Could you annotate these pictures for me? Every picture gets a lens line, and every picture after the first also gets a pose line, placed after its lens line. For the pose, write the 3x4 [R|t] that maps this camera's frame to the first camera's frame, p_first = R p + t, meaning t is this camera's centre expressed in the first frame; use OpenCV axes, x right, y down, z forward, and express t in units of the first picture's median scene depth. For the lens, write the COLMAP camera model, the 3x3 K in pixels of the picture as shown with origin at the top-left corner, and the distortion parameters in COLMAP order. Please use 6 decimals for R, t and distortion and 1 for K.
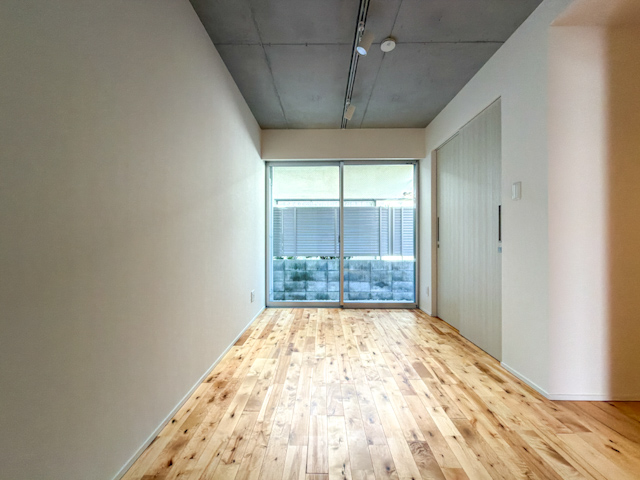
lens RADIAL K [[255.5, 0, 318.8], [0, 255.5, 239.6], [0, 0, 1]] dist [-0.001852, -0.000399]
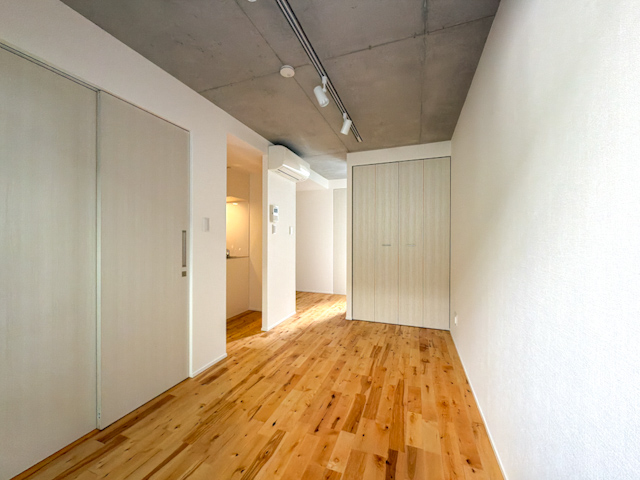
lens RADIAL K [[255.5, 0, 318.8], [0, 255.5, 239.6], [0, 0, 1]] dist [-0.001852, -0.000399]
pose [[-0.941789, -0.001164, 0.336201, -0.112793], [-0.001254, 0.999999, -0.000050, -0.068102], [-0.336201, -0.000468, -0.941790, 1.191781]]
